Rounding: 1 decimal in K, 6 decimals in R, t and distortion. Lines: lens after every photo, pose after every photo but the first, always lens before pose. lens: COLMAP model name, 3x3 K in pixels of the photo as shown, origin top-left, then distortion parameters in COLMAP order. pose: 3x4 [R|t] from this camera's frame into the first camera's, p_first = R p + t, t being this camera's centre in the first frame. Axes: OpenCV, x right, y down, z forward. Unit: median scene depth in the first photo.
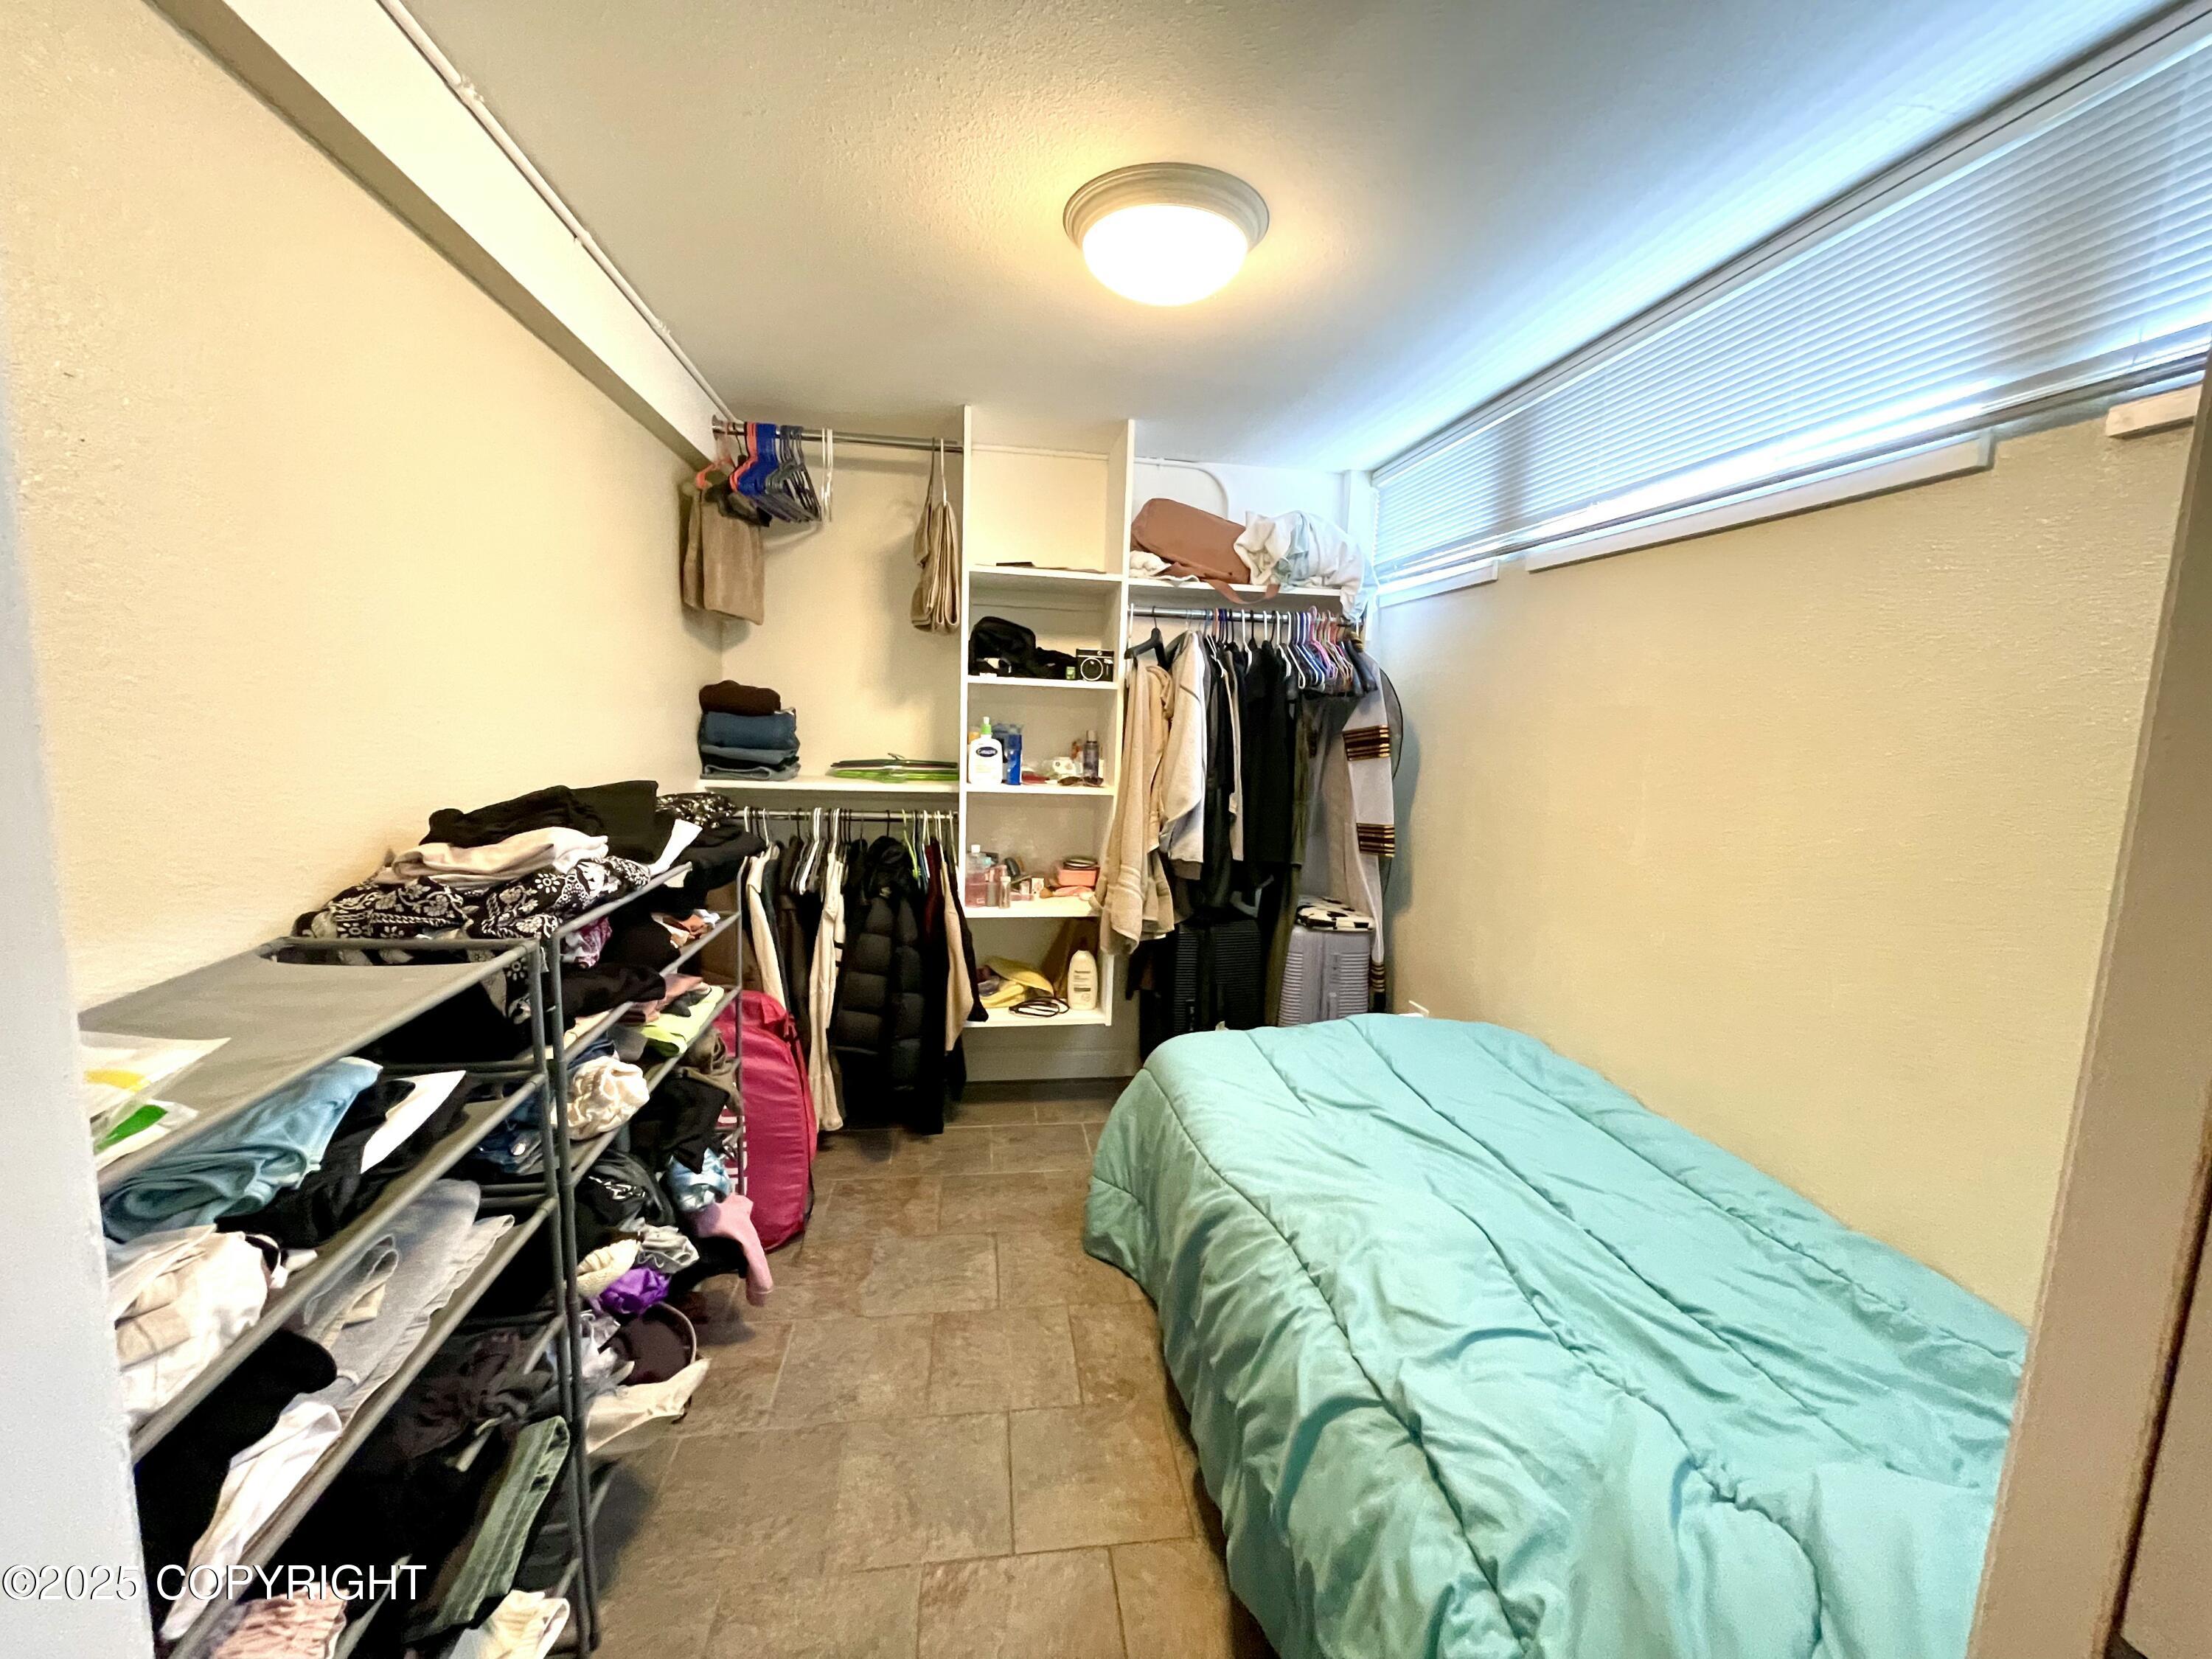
lens RADIAL K [[886.6, 0, 1103.1], [0, 886.6, 832.0], [0, 0, 1]] dist [0.003126, -0.000613]
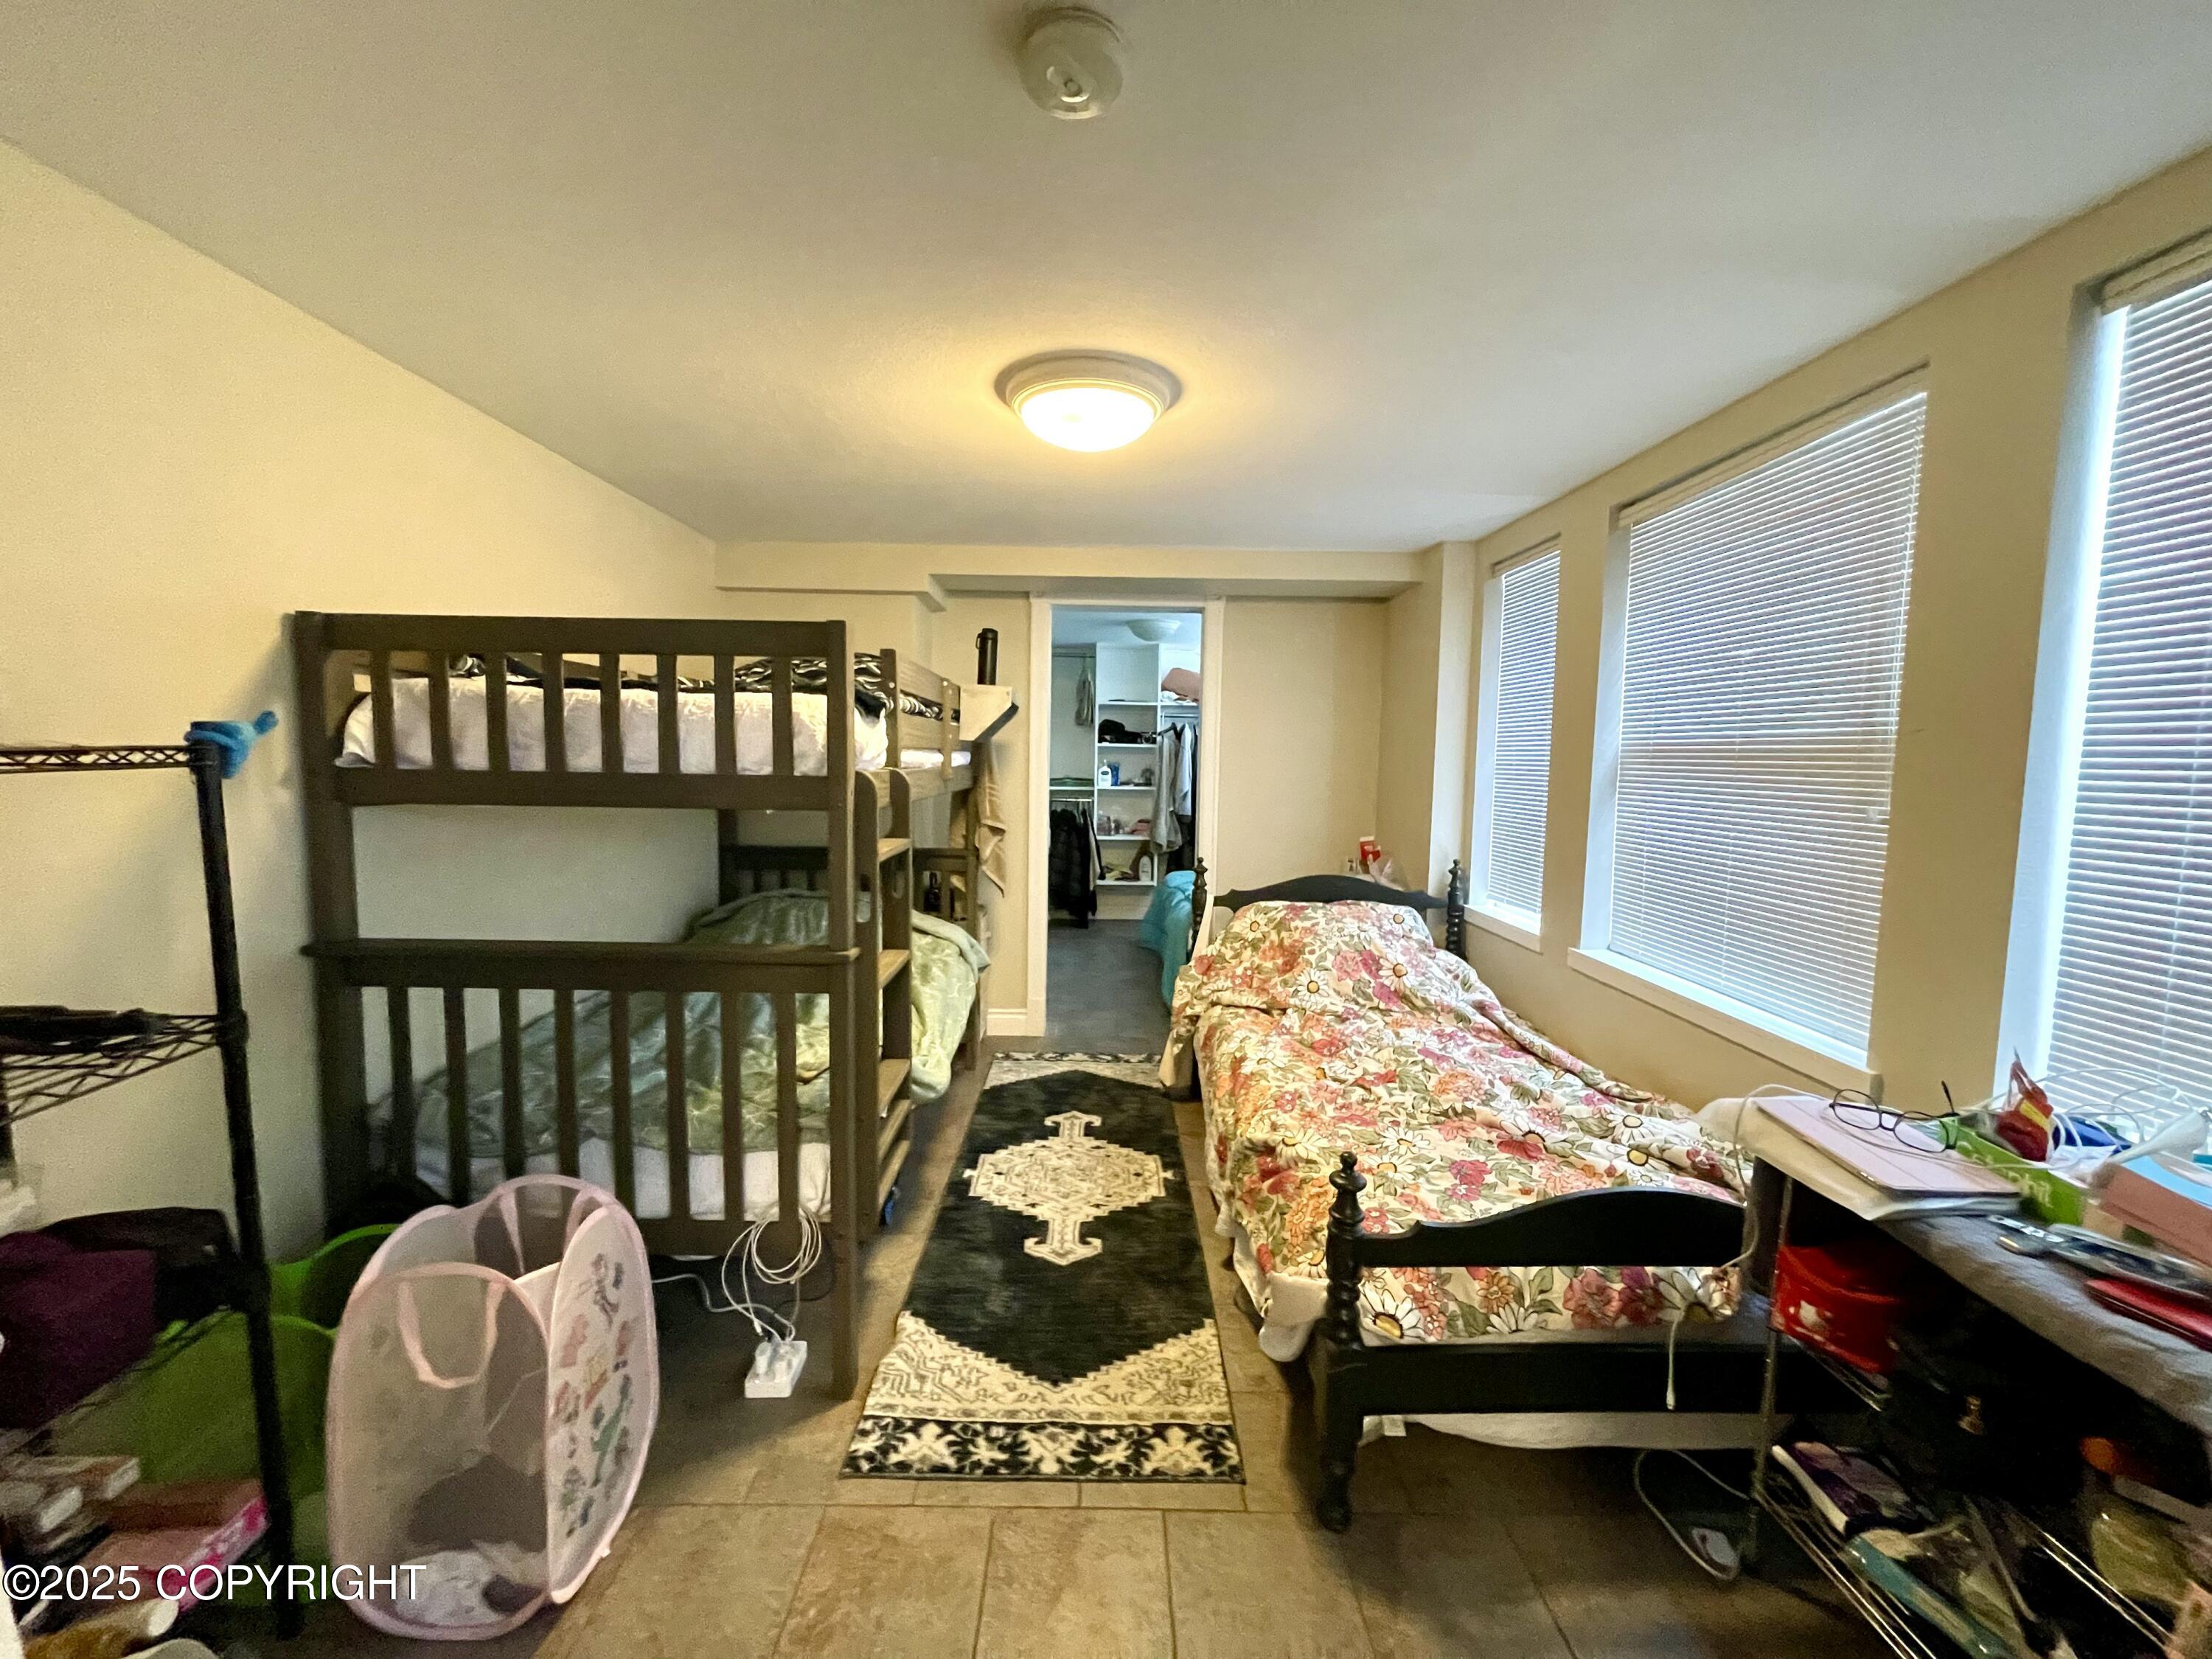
lens RADIAL K [[886.6, 0, 1102.3], [0, 886.6, 825.5], [0, 0, 1]] dist [0.003126, -0.000613]
pose [[0.990807, -0.006320, -0.135136, 0.195744], [-0.001615, 0.998284, -0.058528, 0.201160], [0.135274, 0.058208, 0.989097, -1.453130]]
